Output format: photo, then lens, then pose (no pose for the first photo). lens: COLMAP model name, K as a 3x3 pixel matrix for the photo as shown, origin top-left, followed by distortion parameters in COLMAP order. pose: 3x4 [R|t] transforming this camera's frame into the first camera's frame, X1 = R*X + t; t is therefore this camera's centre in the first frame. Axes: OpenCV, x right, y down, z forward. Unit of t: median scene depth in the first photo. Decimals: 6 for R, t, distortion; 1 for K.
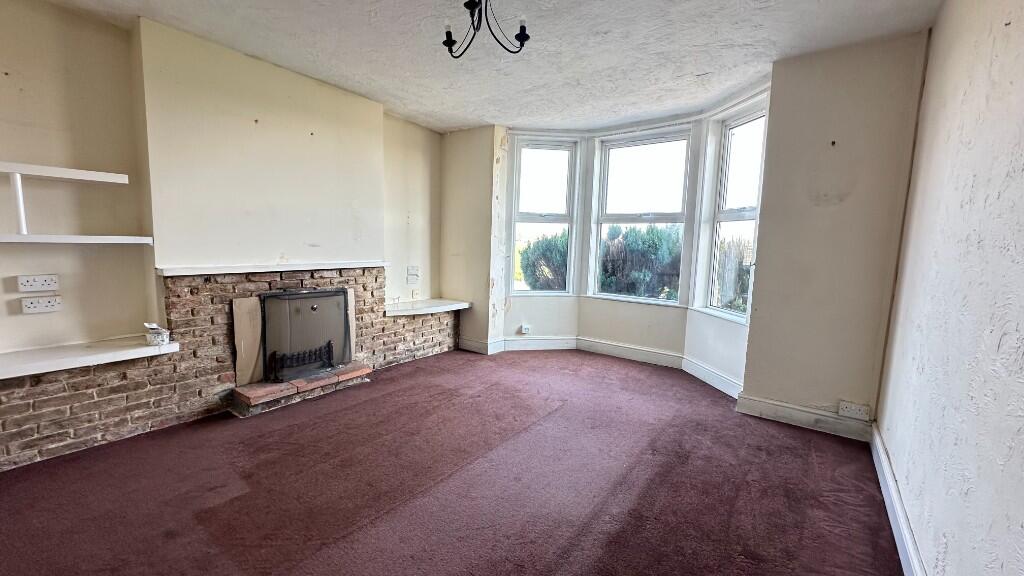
lens RADIAL K [[402.6, 0, 510.4], [0, 402.6, 290.1], [0, 0, 1]] dist [0.001951, 0.000145]
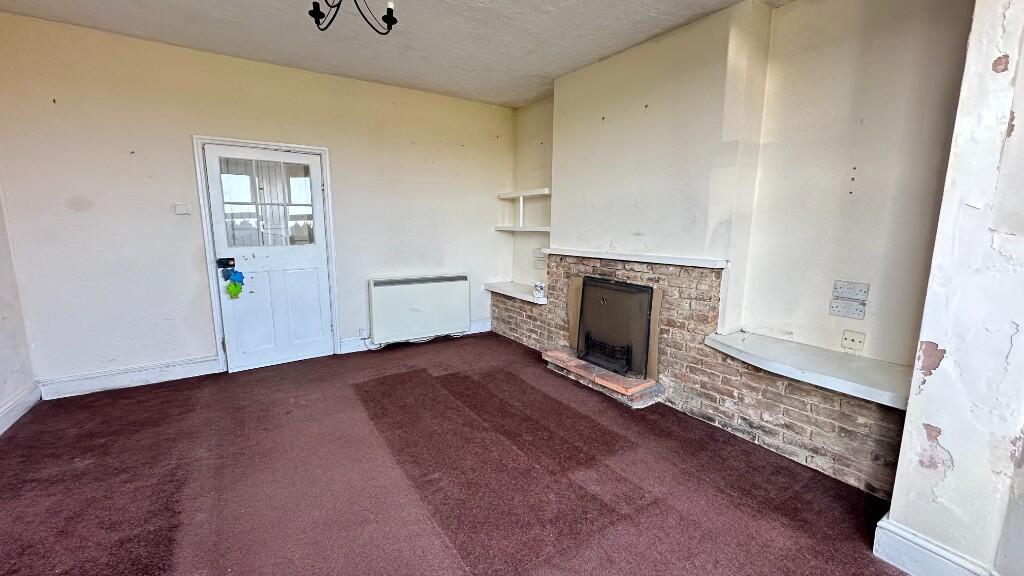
lens RADIAL K [[402.6, 0, 510.8], [0, 402.6, 285.7], [0, 0, 1]] dist [0.001951, 0.000145]
pose [[-0.323909, 0.114050, -0.939189, 0.462163], [-0.126478, 0.978577, 0.162453, -0.109450], [0.937596, 0.171407, -0.302545, 1.040819]]
